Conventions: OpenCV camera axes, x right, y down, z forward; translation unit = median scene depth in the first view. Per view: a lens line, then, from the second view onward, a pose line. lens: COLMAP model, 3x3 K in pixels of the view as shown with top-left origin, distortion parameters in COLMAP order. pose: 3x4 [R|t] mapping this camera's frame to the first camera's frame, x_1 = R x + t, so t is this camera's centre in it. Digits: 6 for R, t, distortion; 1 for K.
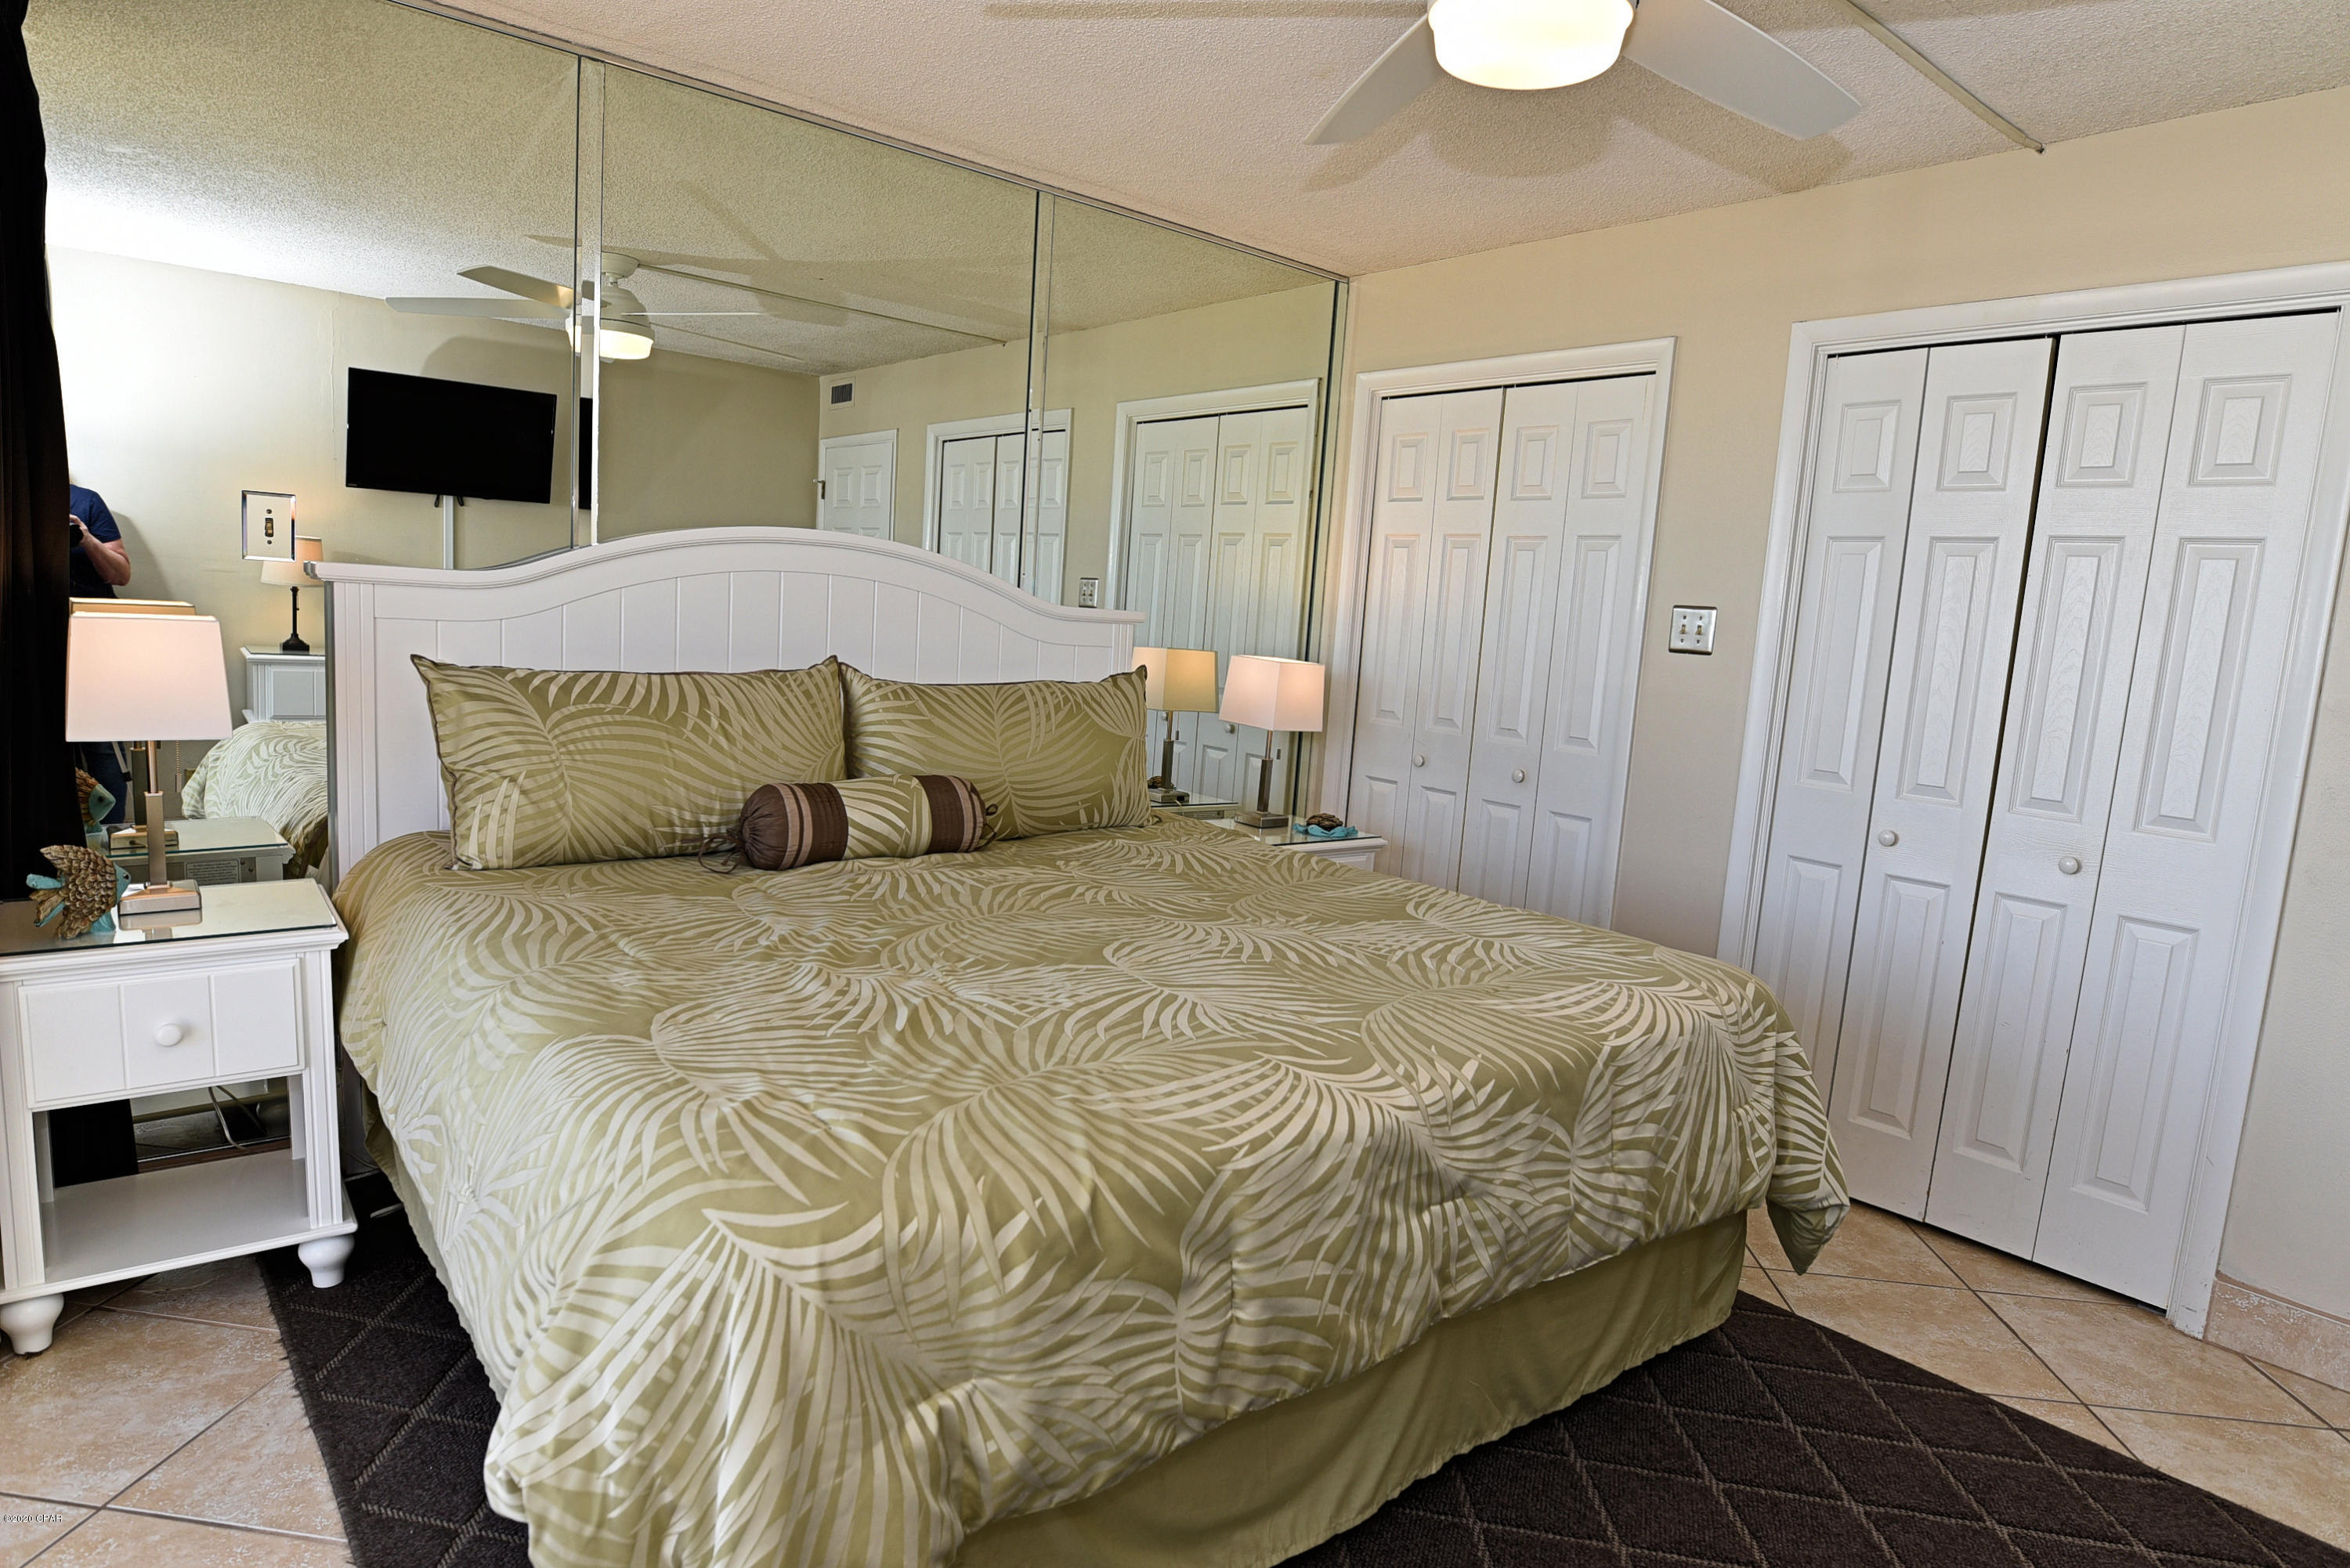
lens RADIAL K [[1359.3, 0, 1197.0], [0, 1359.3, 794.1], [0, 0, 1]] dist [-0.030261, 0.003234]
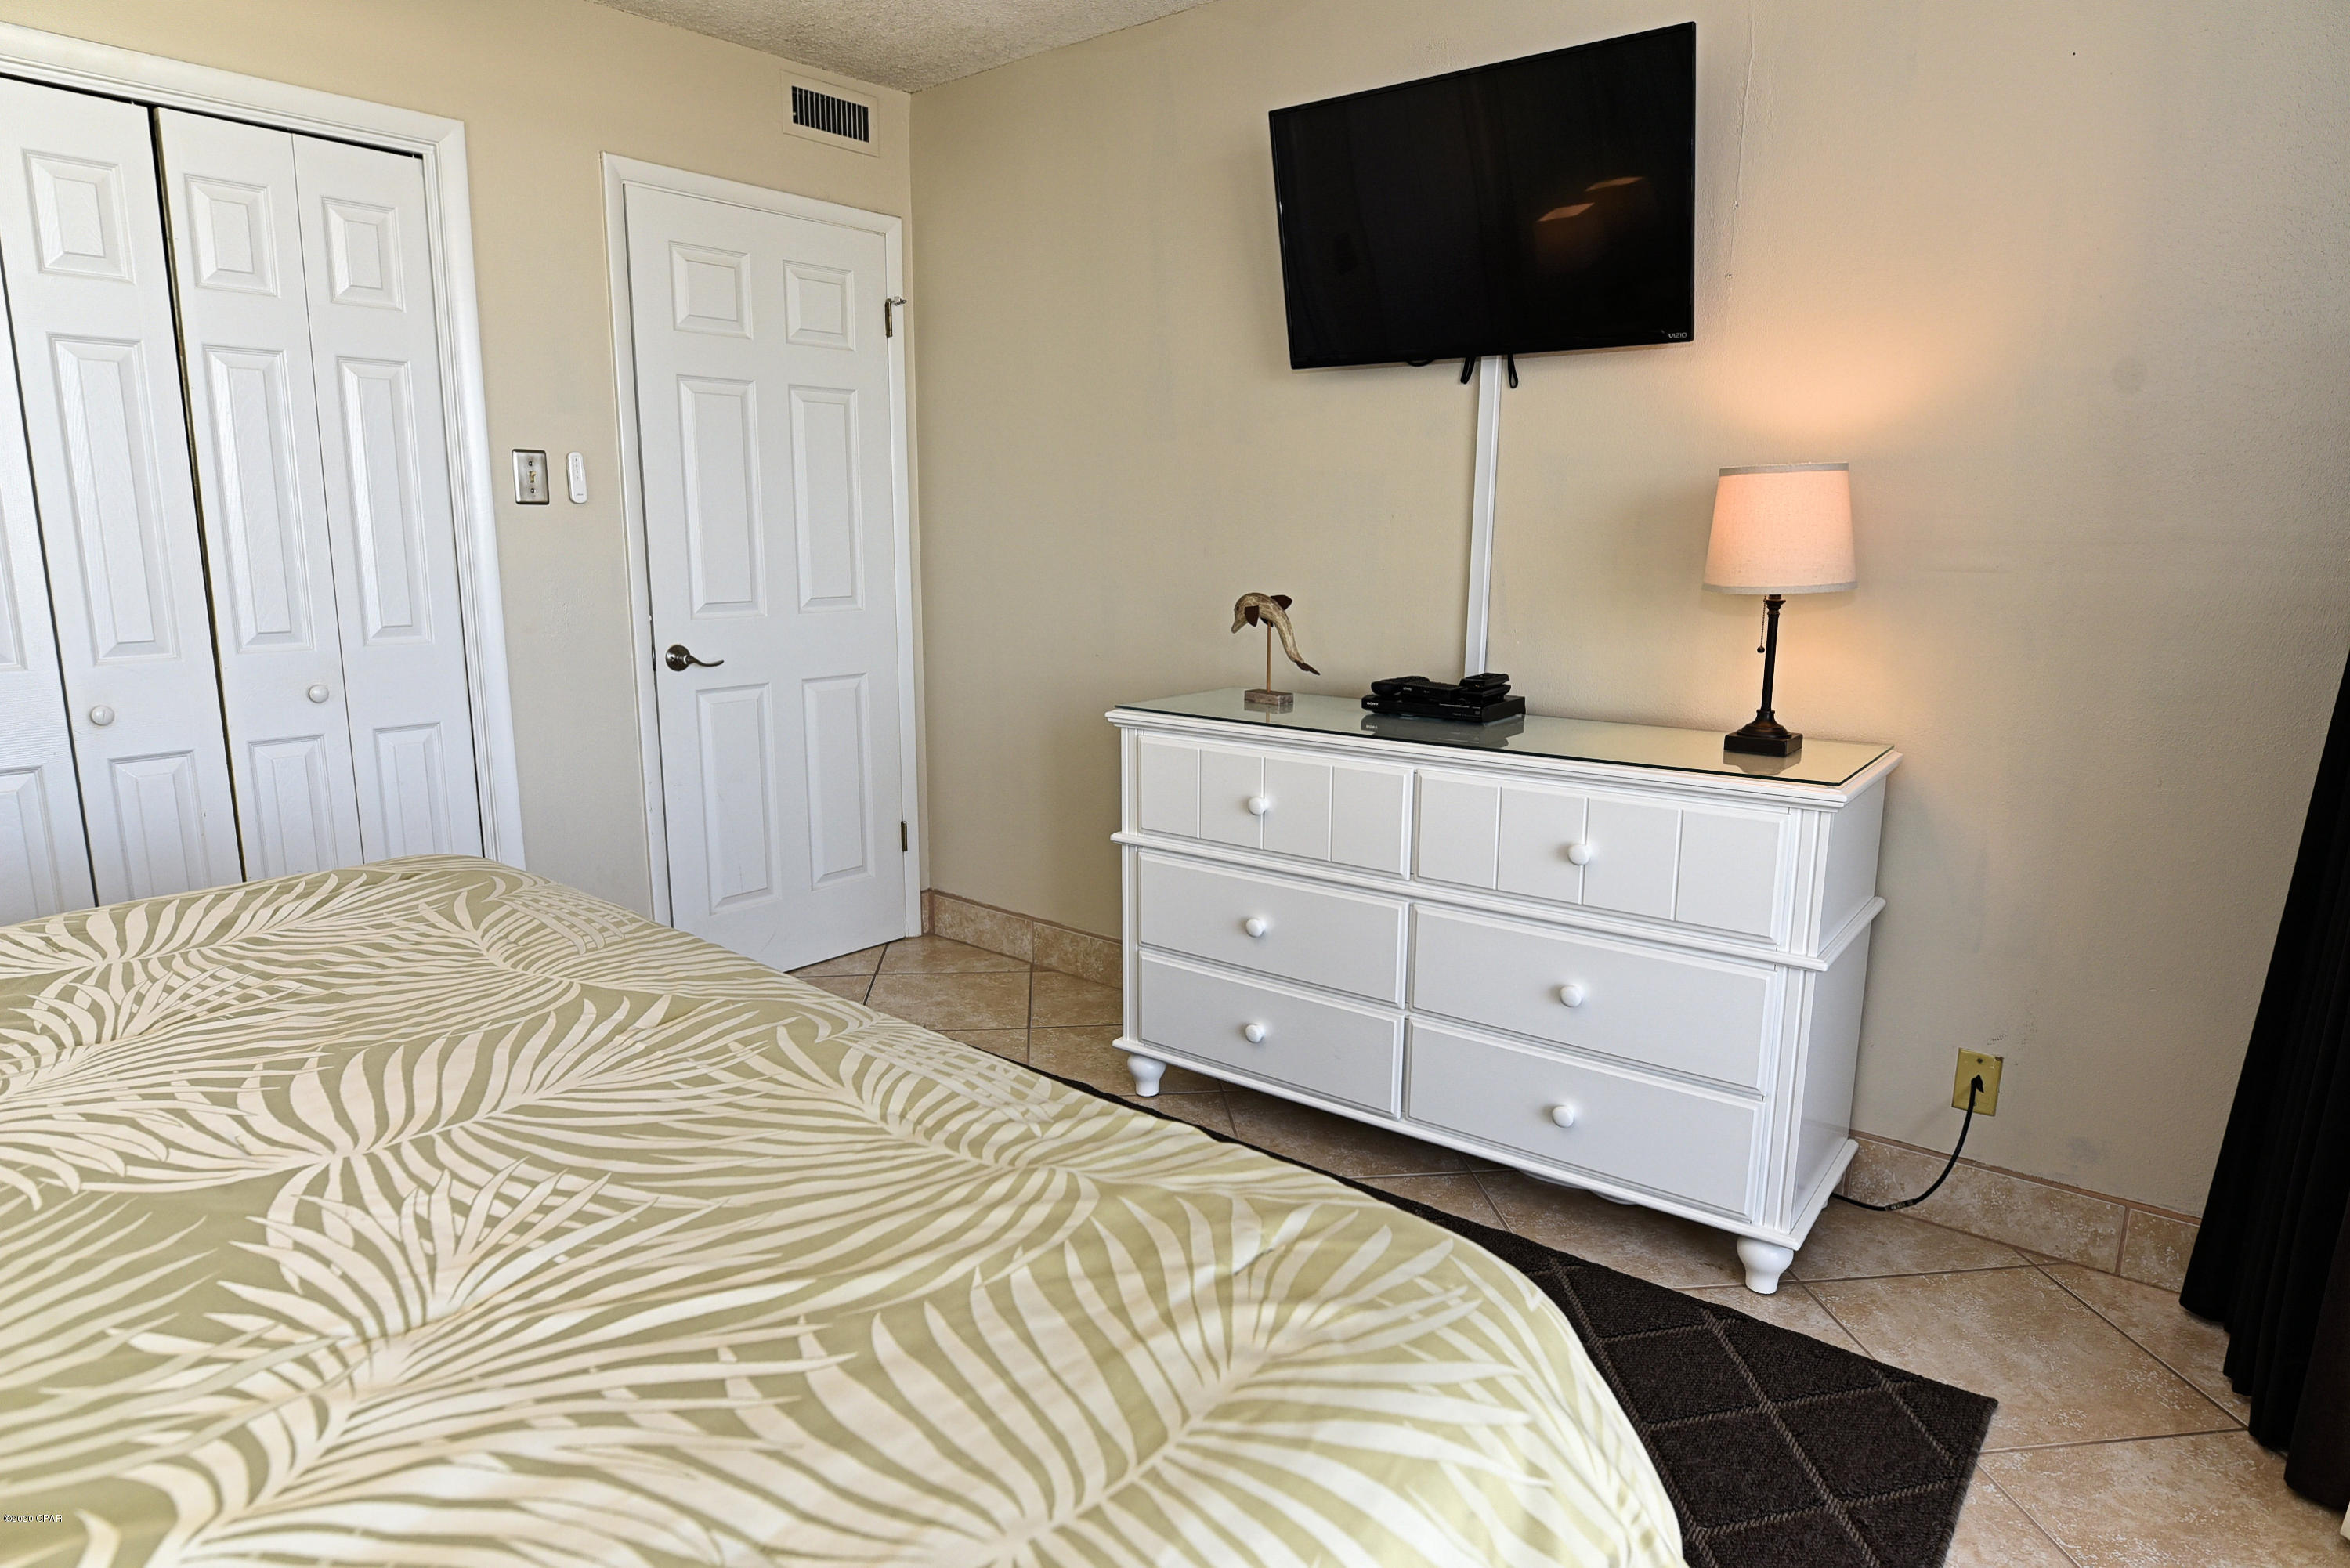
lens RADIAL K [[1359.3, 0, 1184.0], [0, 1359.3, 803.9], [0, 0, 1]] dist [-0.030261, 0.003234]
pose [[-0.216671, -0.248522, 0.944082, -0.659025], [0.096773, 0.956824, 0.274086, -0.122279], [-0.971436, 0.150748, -0.183266, 0.881822]]
